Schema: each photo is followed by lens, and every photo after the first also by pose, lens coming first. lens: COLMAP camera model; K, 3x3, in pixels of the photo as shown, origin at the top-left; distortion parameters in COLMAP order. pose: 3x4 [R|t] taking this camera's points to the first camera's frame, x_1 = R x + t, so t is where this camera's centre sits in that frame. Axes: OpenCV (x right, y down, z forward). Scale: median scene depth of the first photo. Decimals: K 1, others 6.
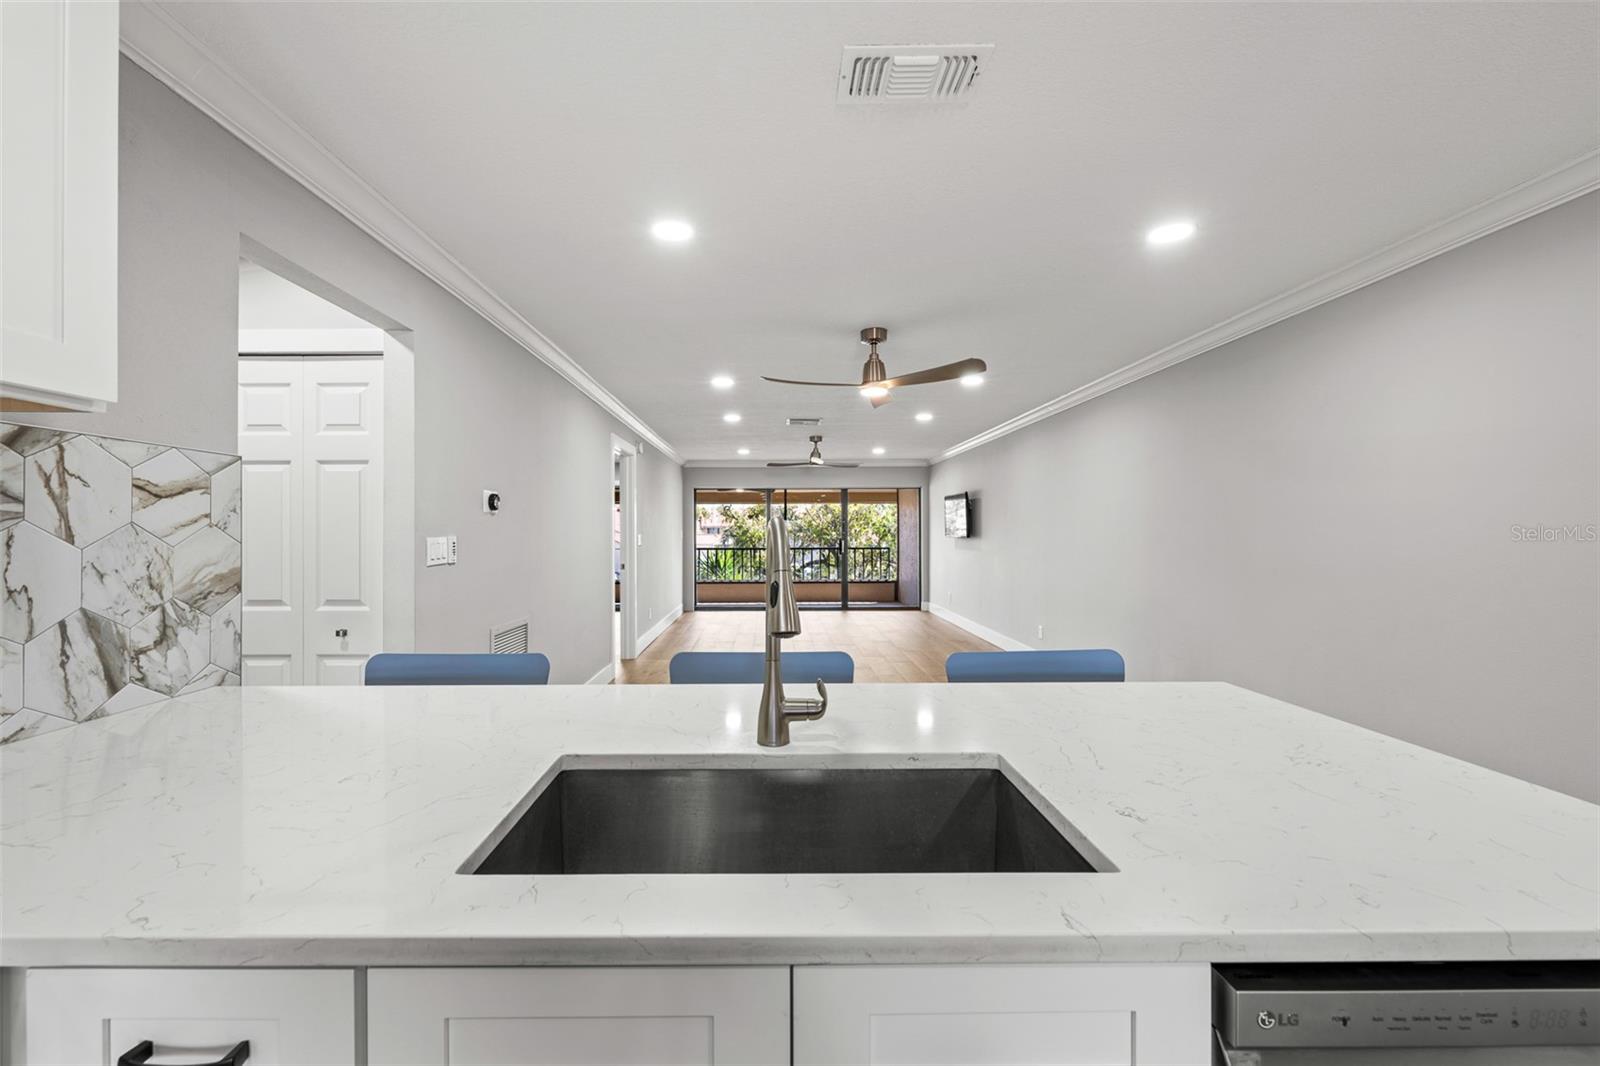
lens RADIAL K [[648.4, 0, 767.9], [0, 648.4, 531.5], [0, 0, 1]] dist [-0.001429, -0.000090]
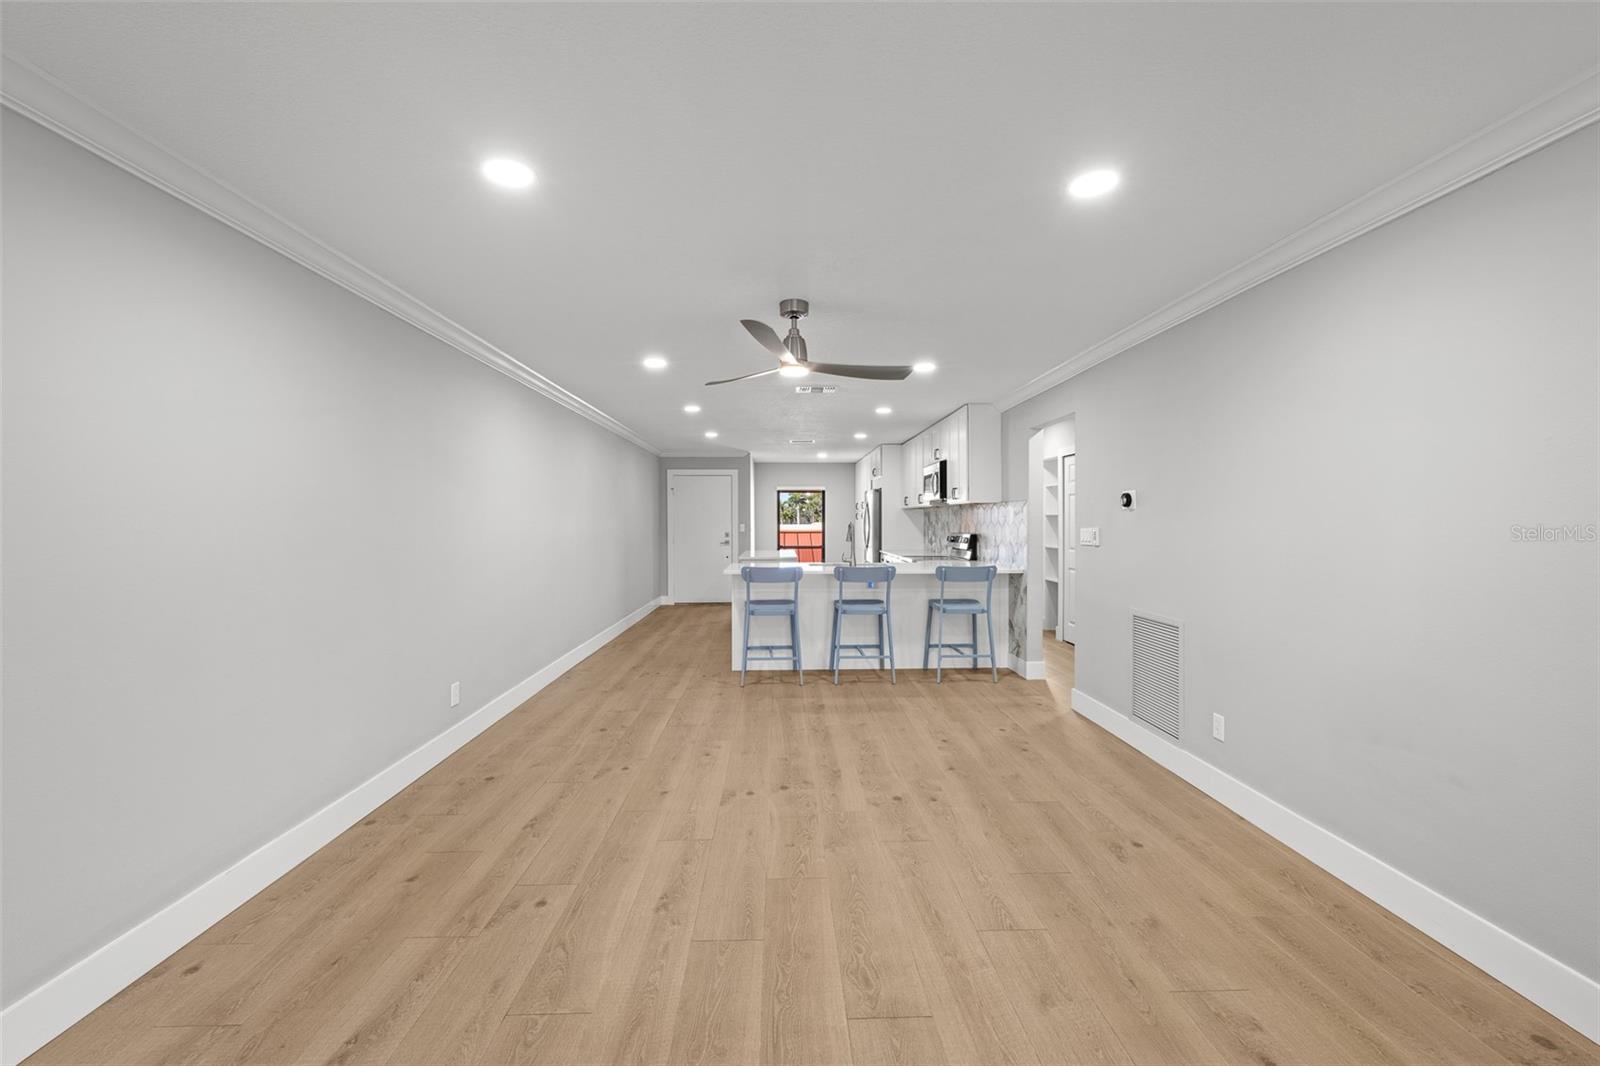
lens RADIAL K [[633.8, 0, 798.2], [0, 633.8, 531.8], [0, 0, 1]] dist [-0.001318, -0.000057]
pose [[-0.999408, 0.004435, -0.034106, 0.289753], [0.003885, 0.999861, 0.016194, -0.011729], [0.034173, 0.016052, -0.999287, 2.853712]]
